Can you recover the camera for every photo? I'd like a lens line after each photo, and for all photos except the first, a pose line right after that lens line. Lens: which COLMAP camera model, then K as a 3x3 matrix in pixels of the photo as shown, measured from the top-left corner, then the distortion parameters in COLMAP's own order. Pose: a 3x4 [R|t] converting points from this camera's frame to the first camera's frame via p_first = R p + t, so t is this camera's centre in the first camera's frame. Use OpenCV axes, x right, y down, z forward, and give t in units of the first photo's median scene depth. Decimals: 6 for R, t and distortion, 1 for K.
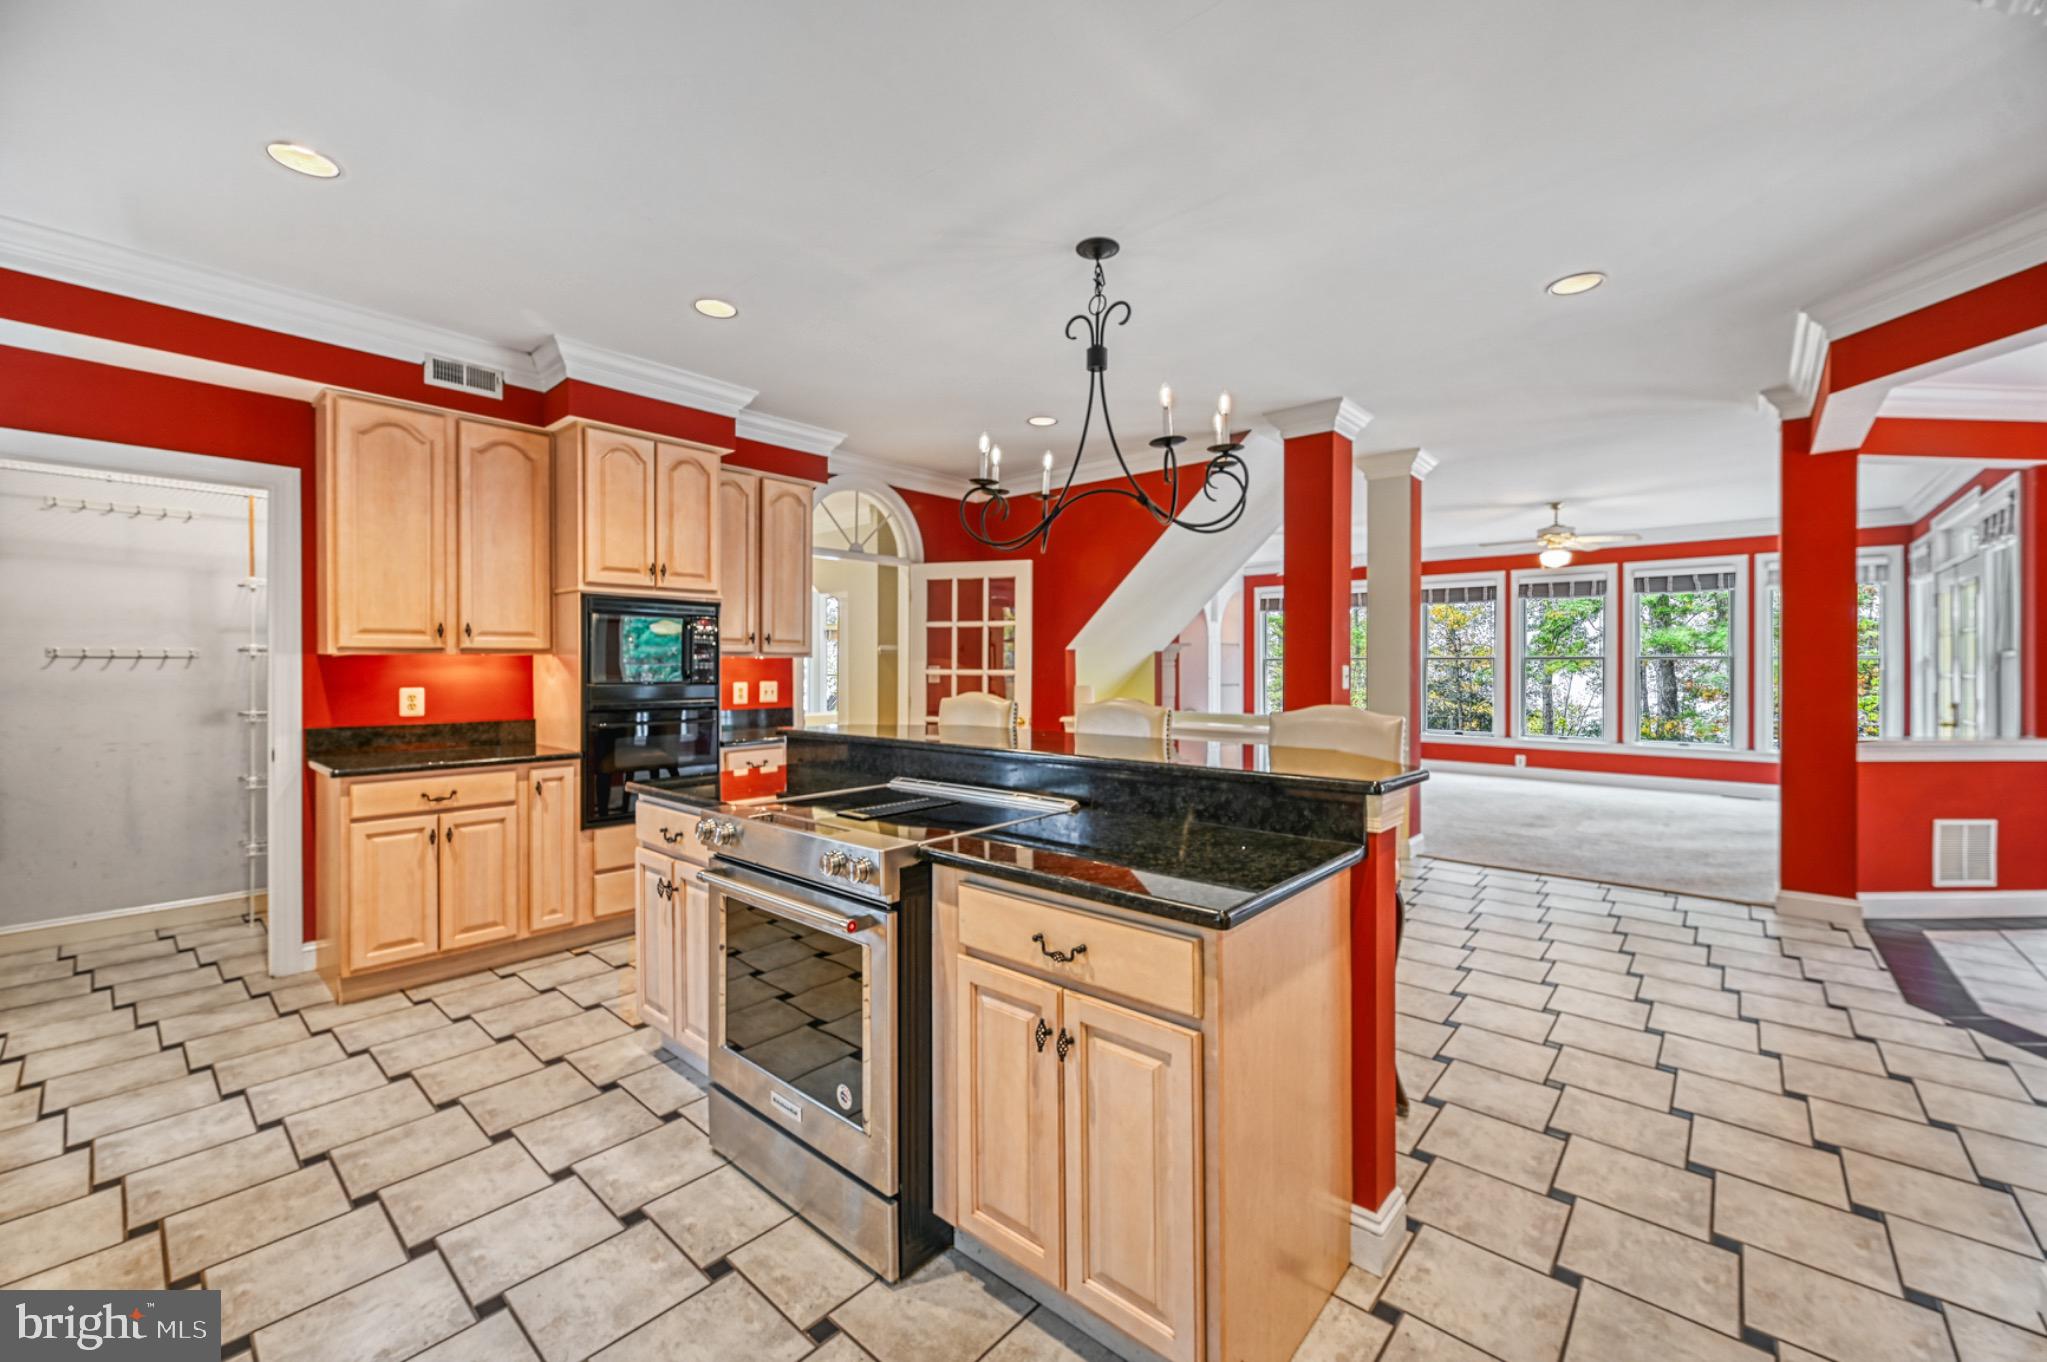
lens RADIAL K [[824.4, 0, 1015.8], [0, 824.4, 661.7], [0, 0, 1]] dist [-0.001840, 0.000155]
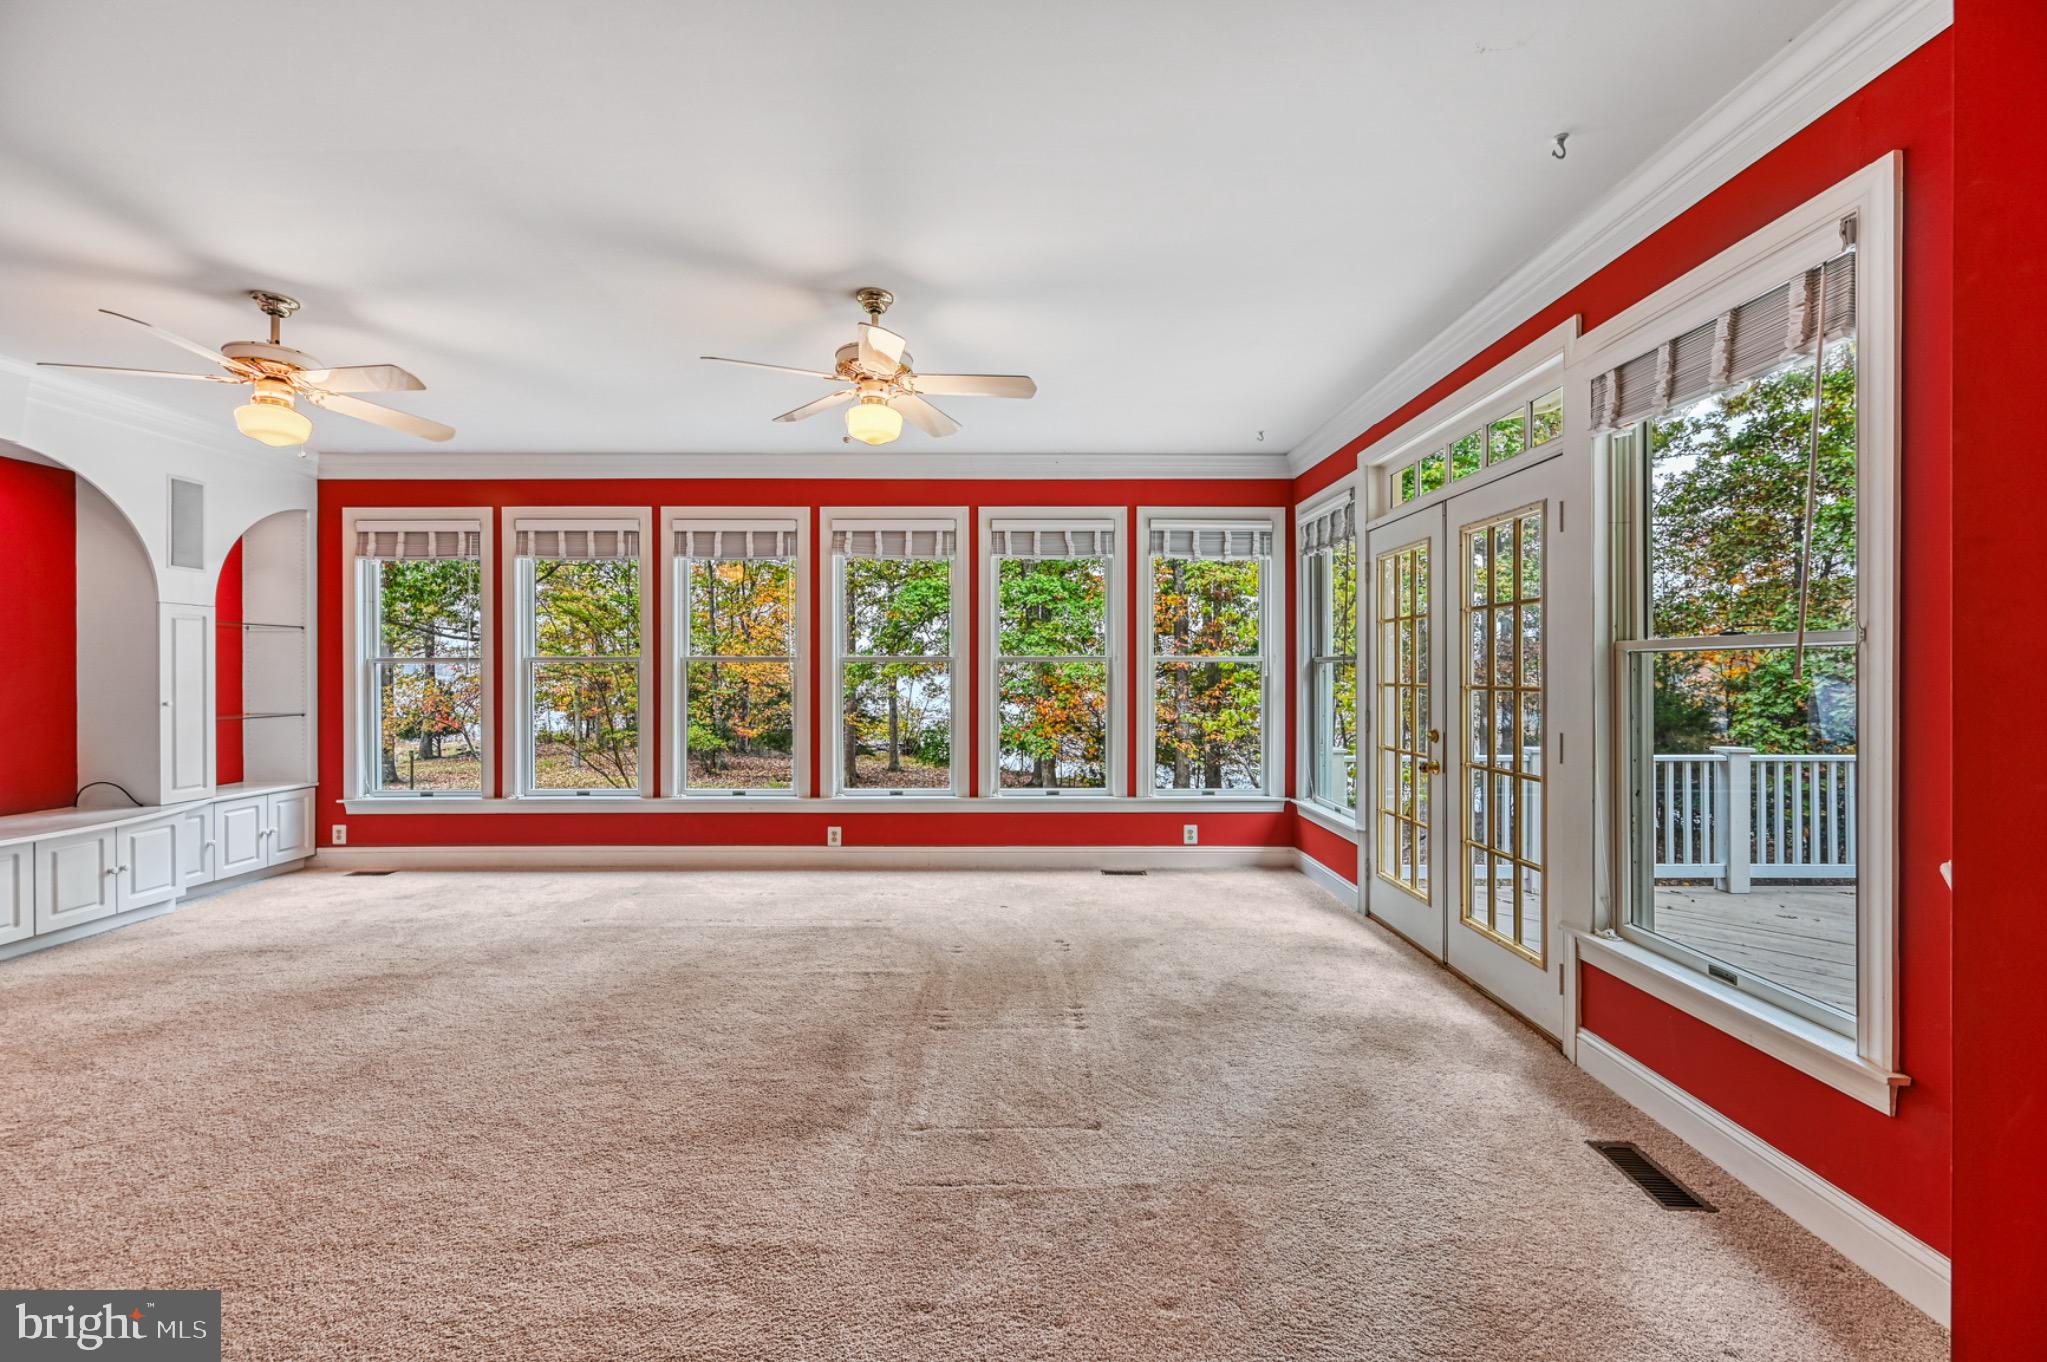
lens RADIAL K [[824.4, 0, 1022.9], [0, 824.4, 669.0], [0, 0, 1]] dist [-0.001840, 0.000155]
pose [[0.747199, 0.002027, 0.664597, 0.330608], [-0.002164, 0.999997, -0.000617, 0.003738], [-0.664597, -0.000977, 0.747201, 0.485410]]
